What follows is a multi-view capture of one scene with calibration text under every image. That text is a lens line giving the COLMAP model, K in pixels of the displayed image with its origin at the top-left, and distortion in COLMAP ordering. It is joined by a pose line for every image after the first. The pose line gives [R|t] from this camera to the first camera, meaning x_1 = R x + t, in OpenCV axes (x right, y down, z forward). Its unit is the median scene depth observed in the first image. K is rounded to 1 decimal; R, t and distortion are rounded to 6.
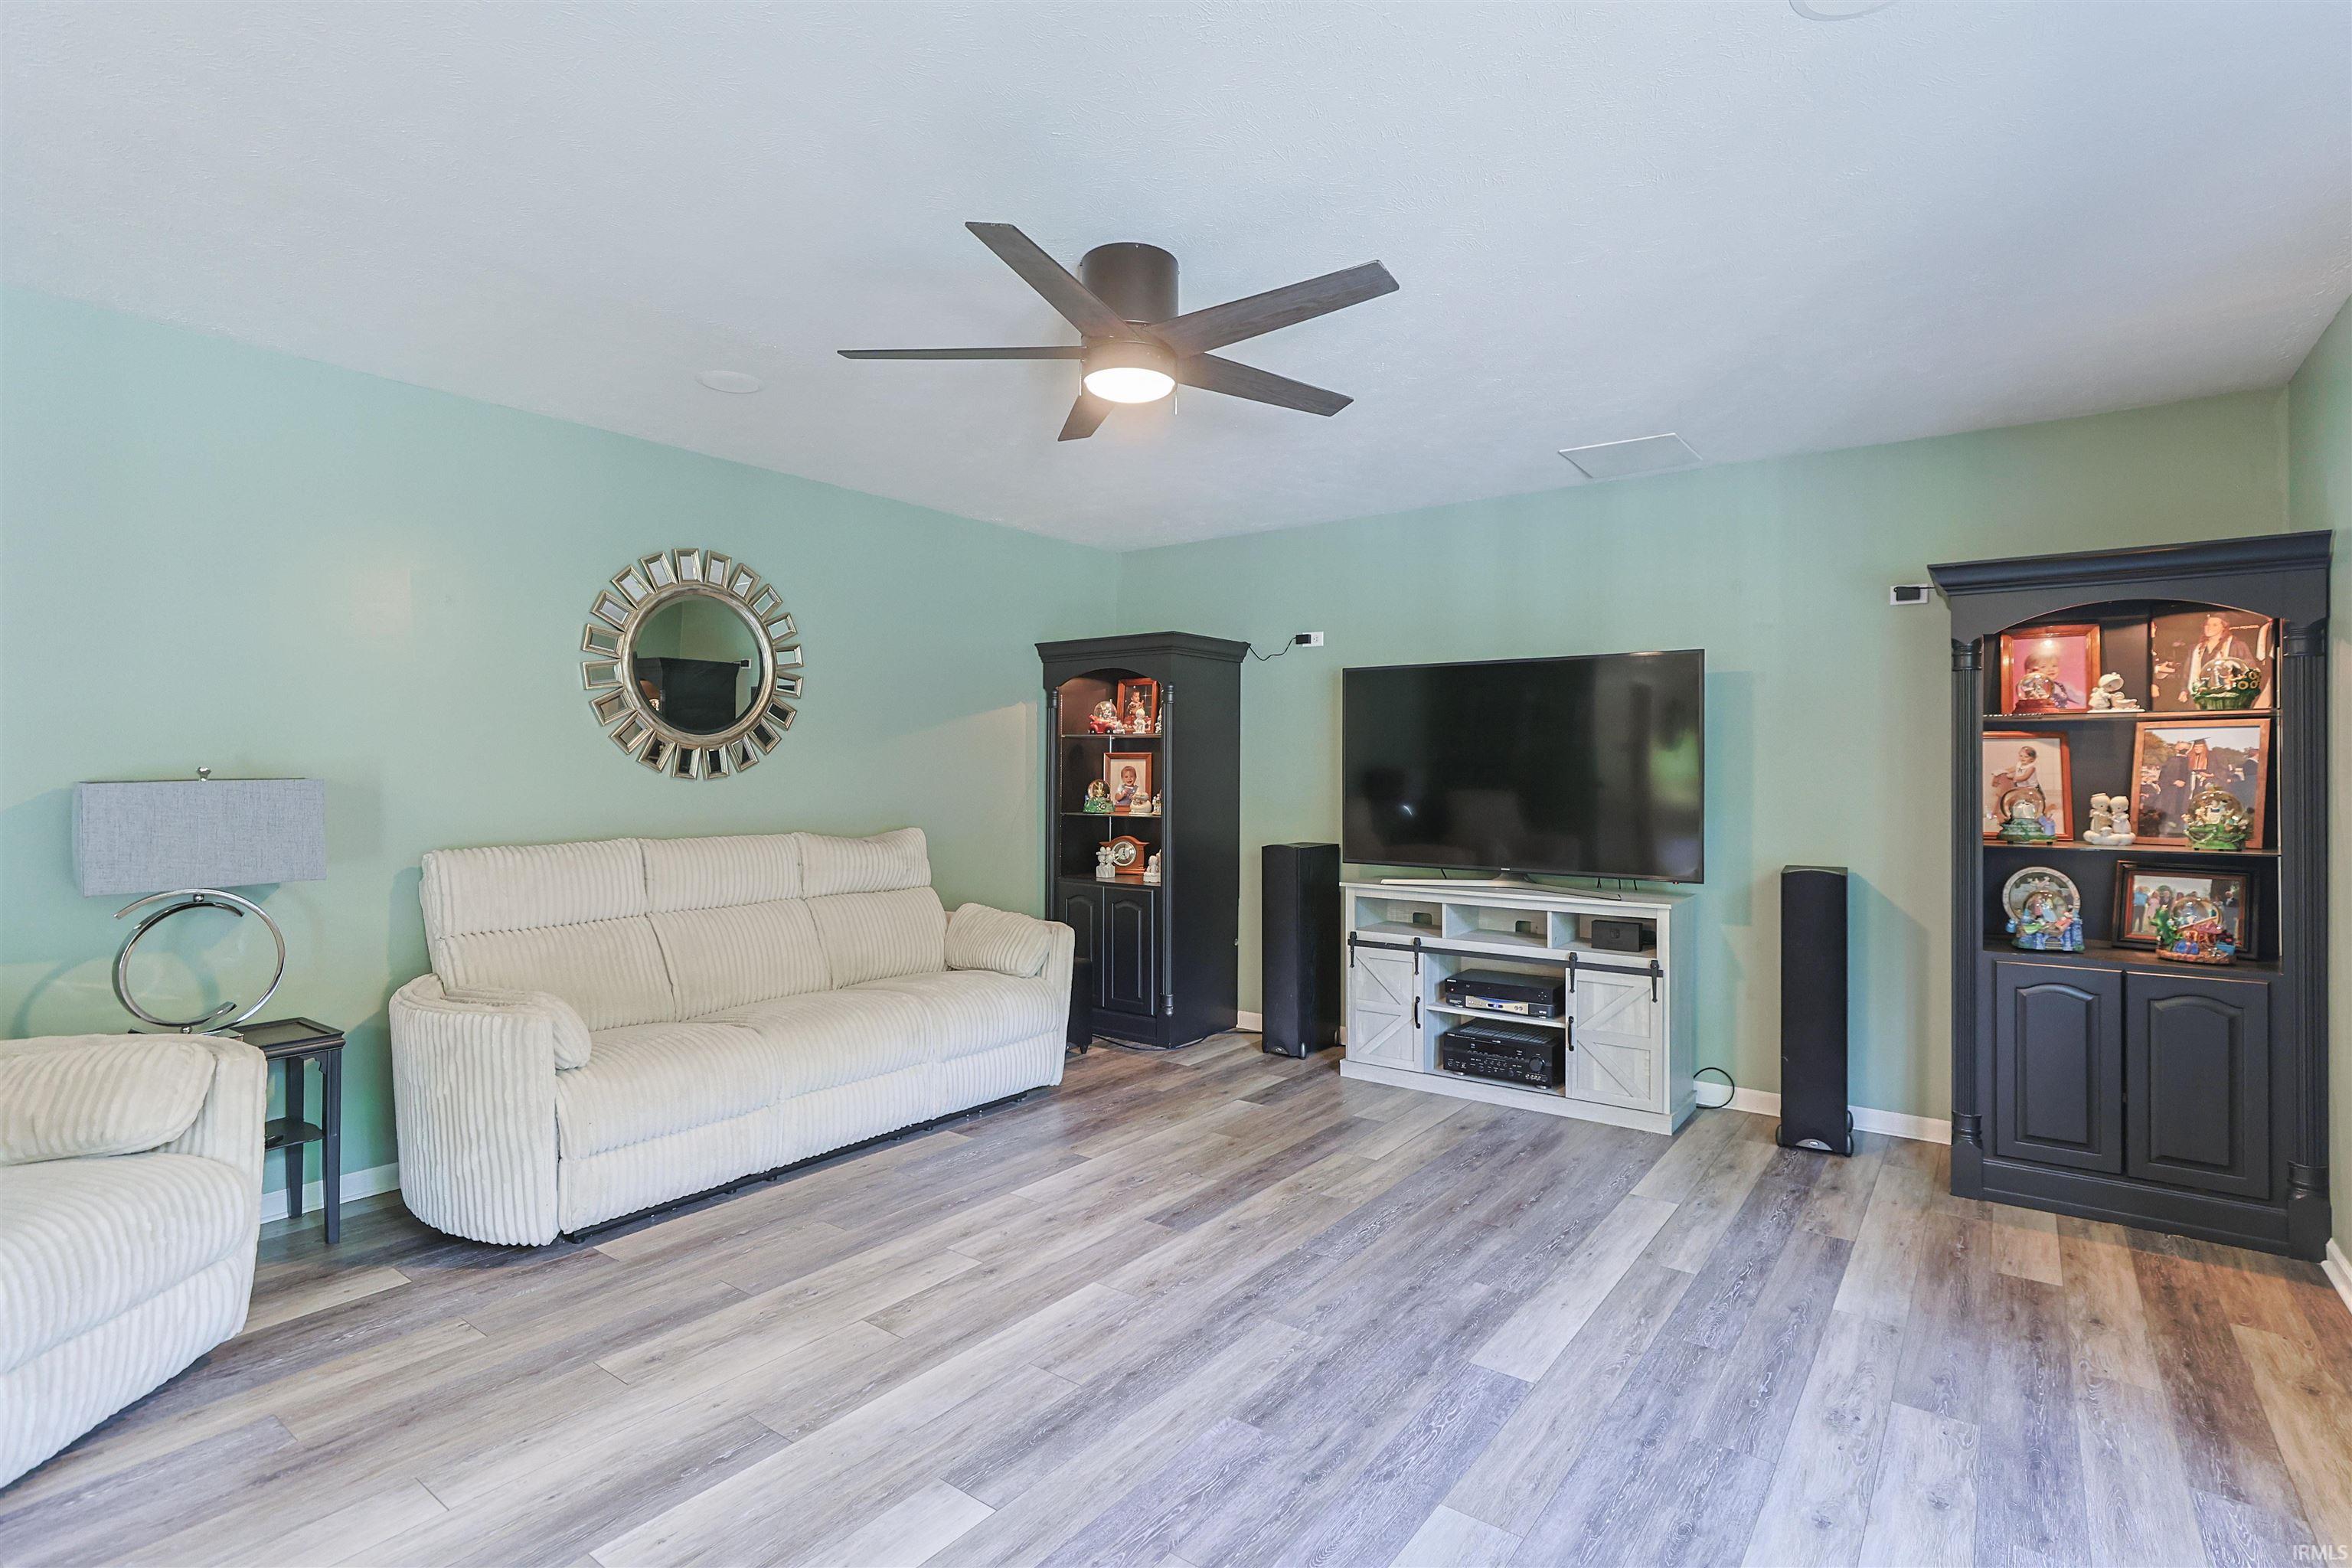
lens RADIAL K [[1140.7, 0, 1212.7], [0, 1140.7, 770.3], [0, 0, 1]] dist [-0.018379, 0.009332]
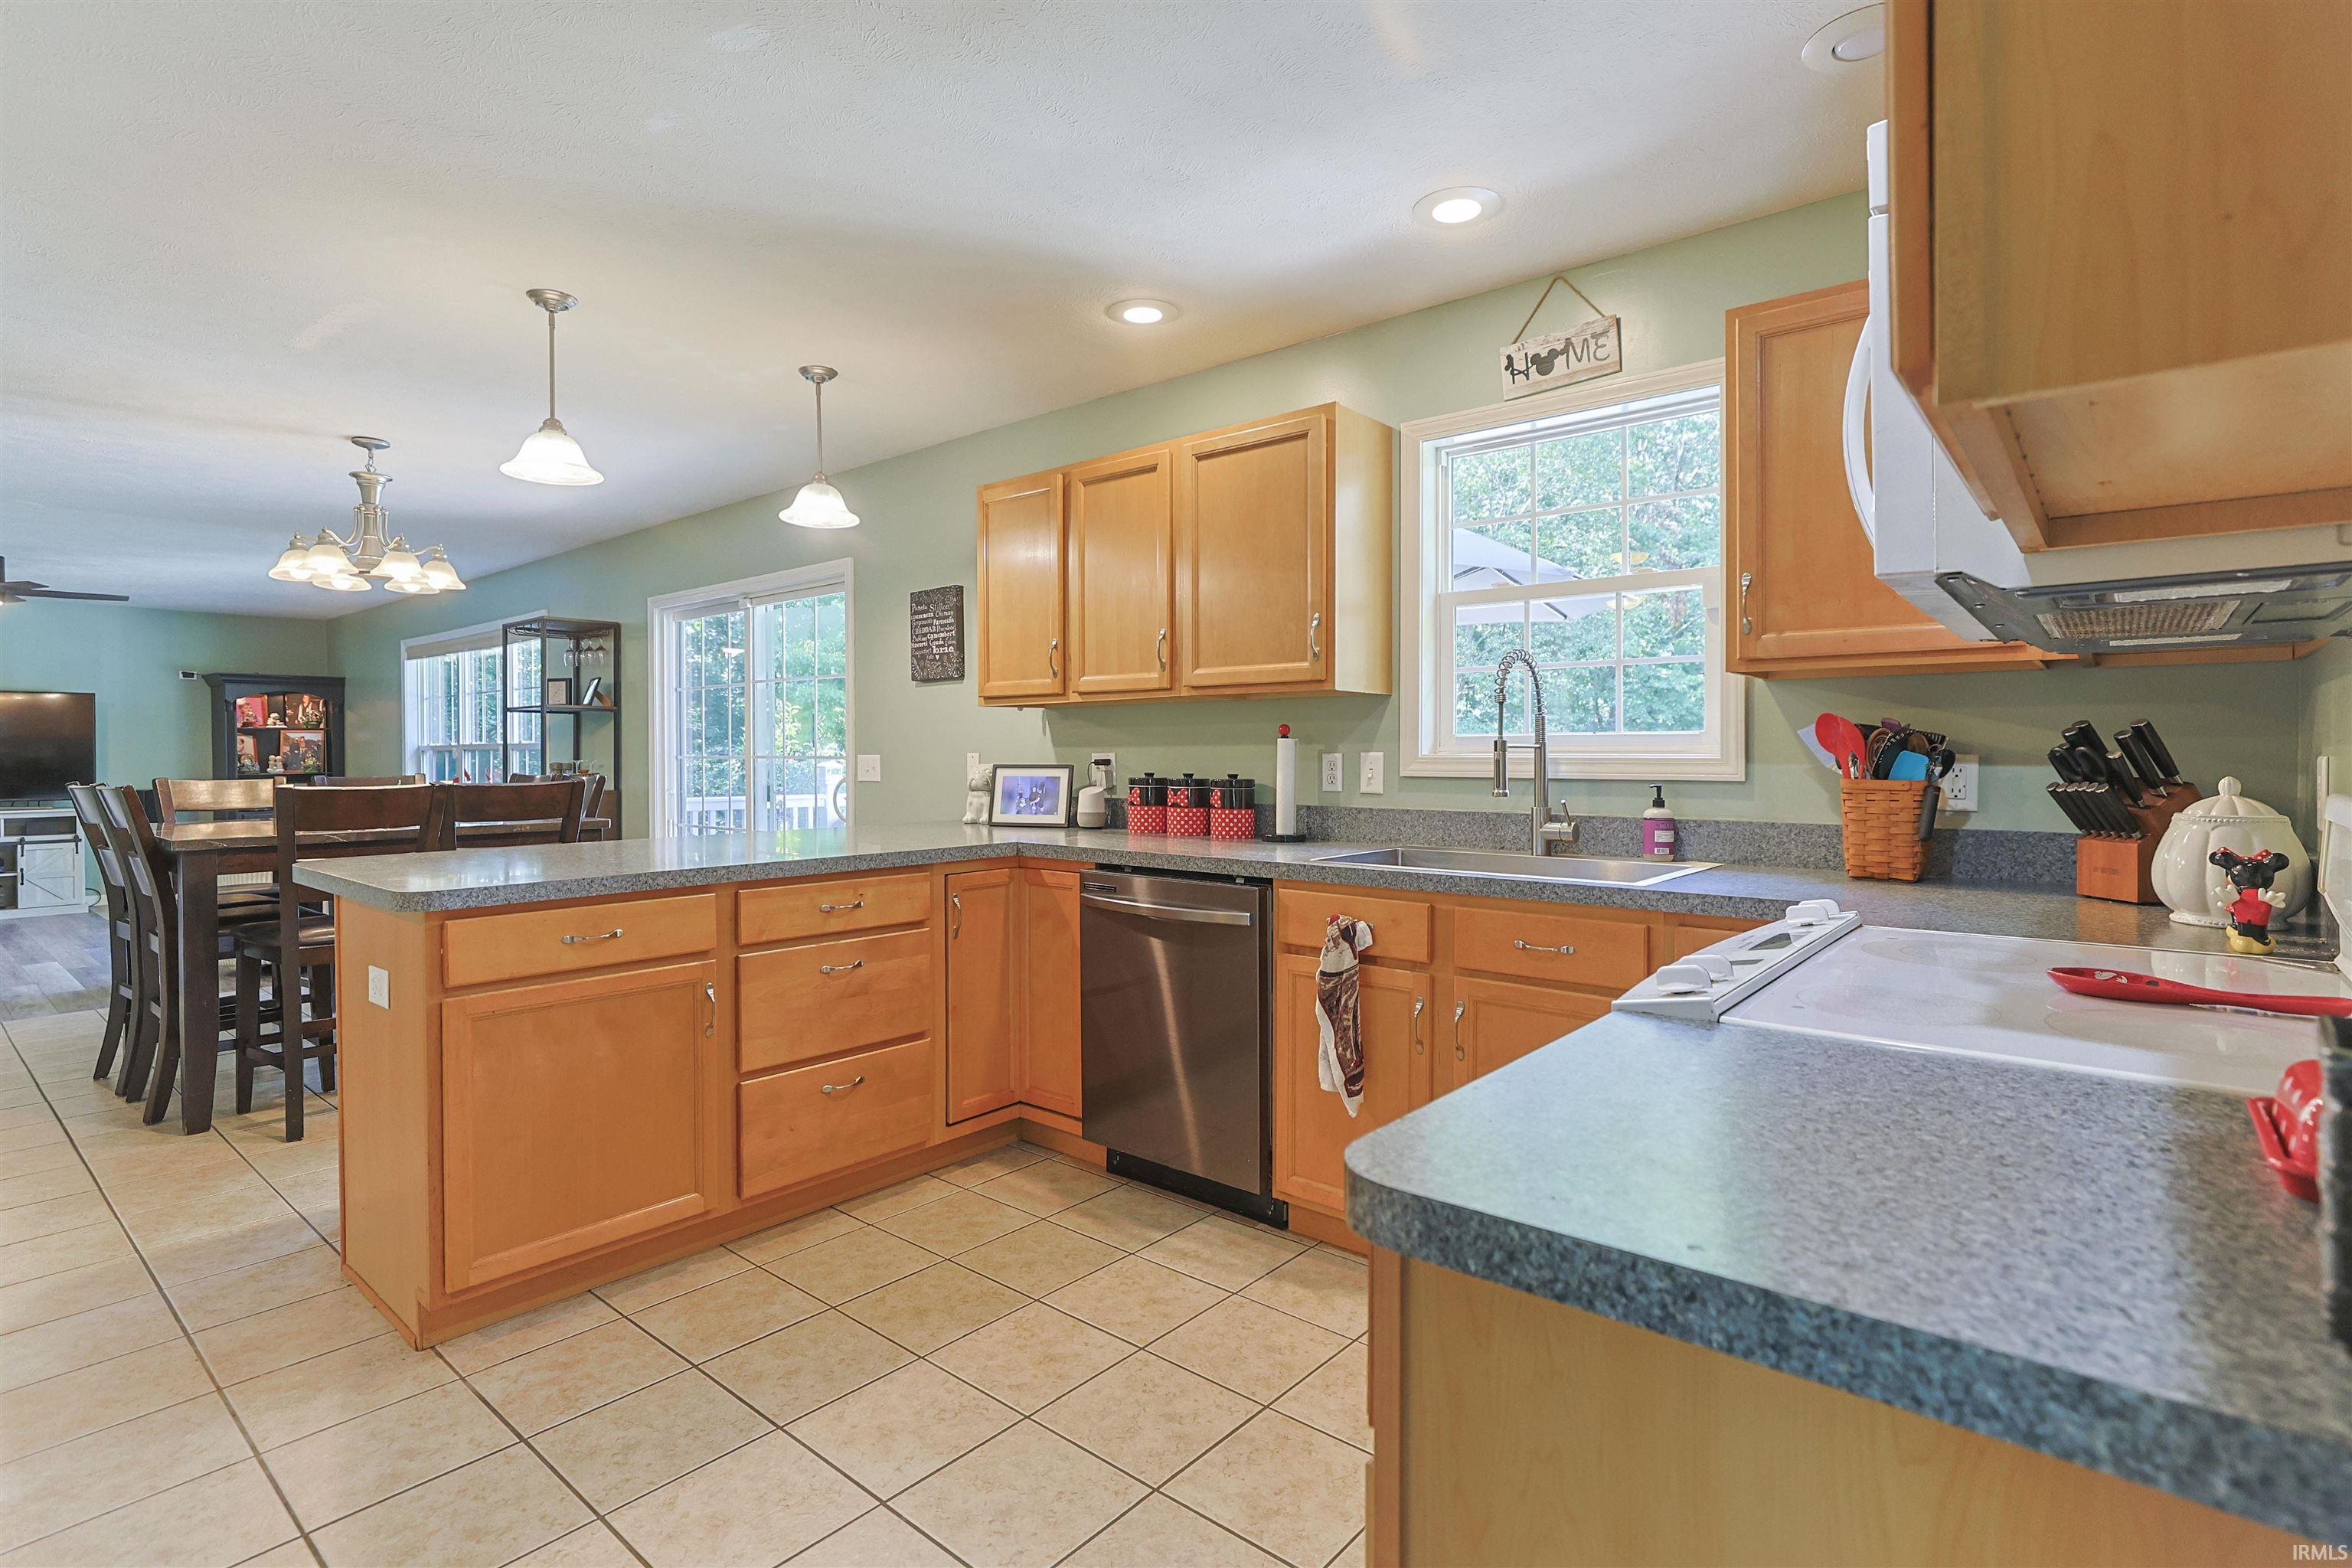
lens RADIAL K [[1140.7, 0, 1164.4], [0, 1140.7, 755.9], [0, 0, 1]] dist [-0.018379, 0.009332]
pose [[0.059693, -0.005040, 0.998204, -1.898187], [0.002815, 0.999984, 0.004880, 0.013563], [-0.998213, 0.002519, 0.059707, -1.390206]]
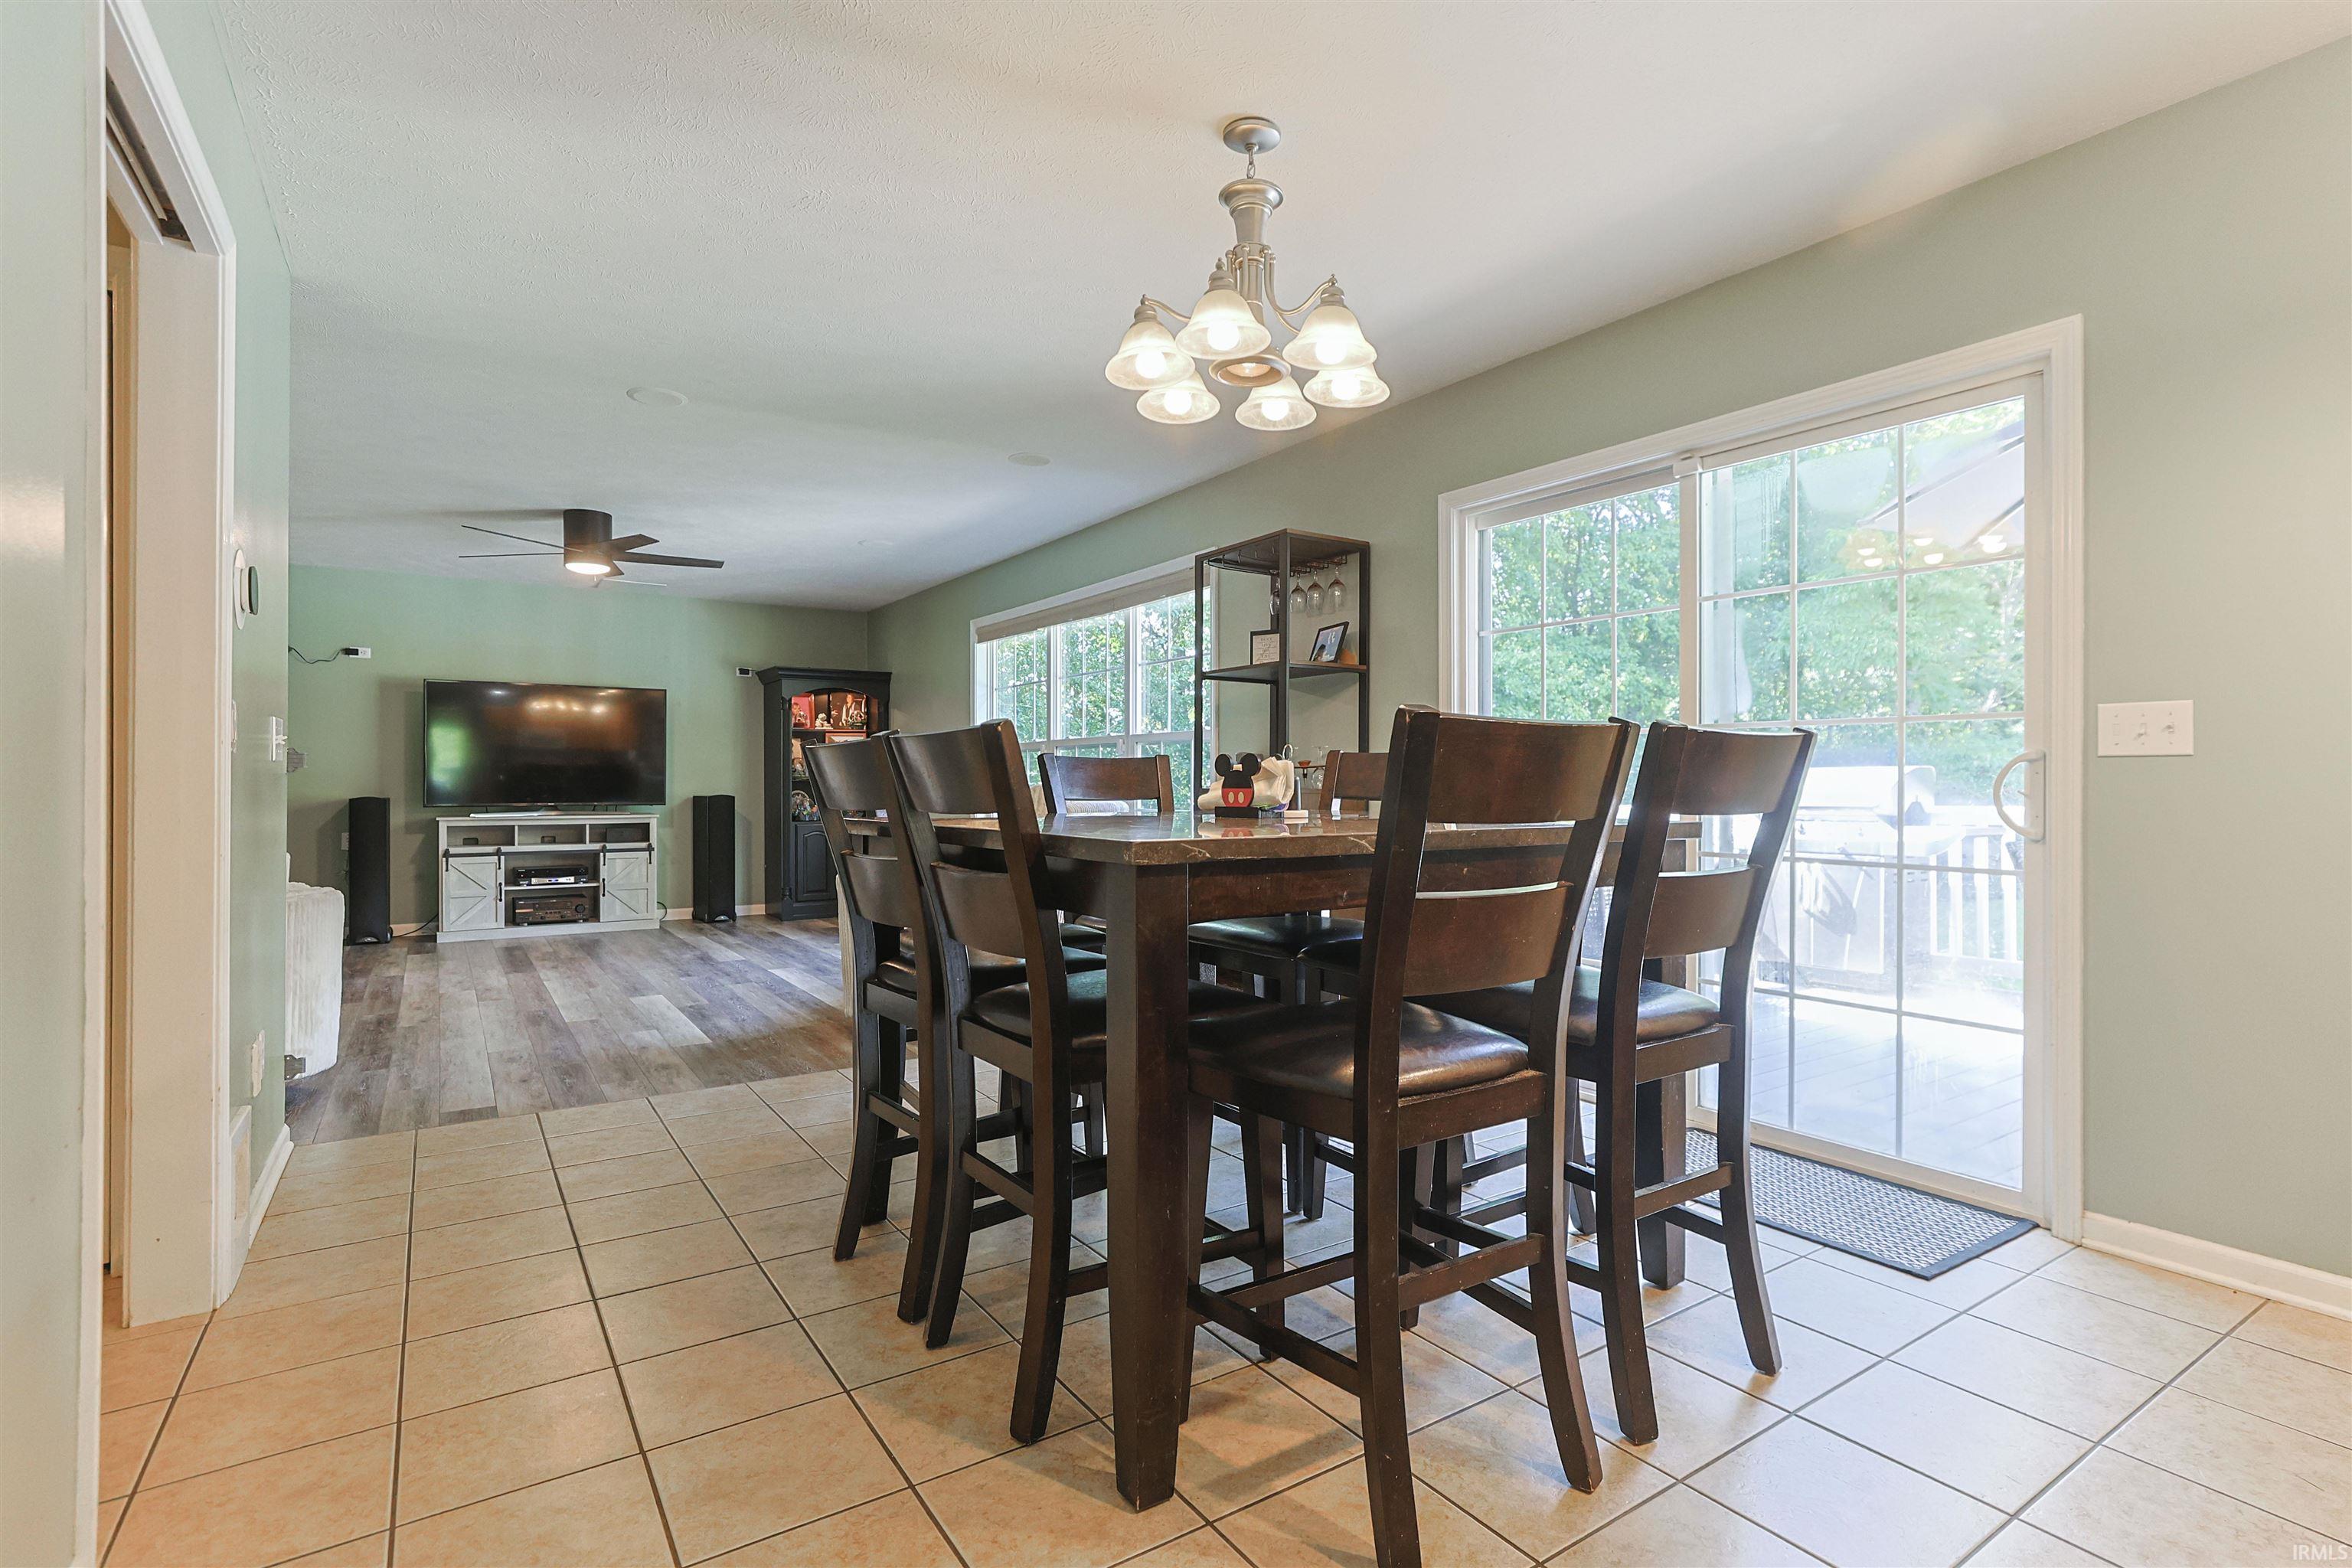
lens RADIAL K [[1140.7, 0, 1200.4], [0, 1140.7, 779.2], [0, 0, 1]] dist [-0.018379, 0.009332]
pose [[0.323733, -0.001473, 0.946147, -1.377581], [0.001168, 0.999999, 0.001157, 0.061494], [-0.946148, 0.000730, 0.323735, -0.653471]]
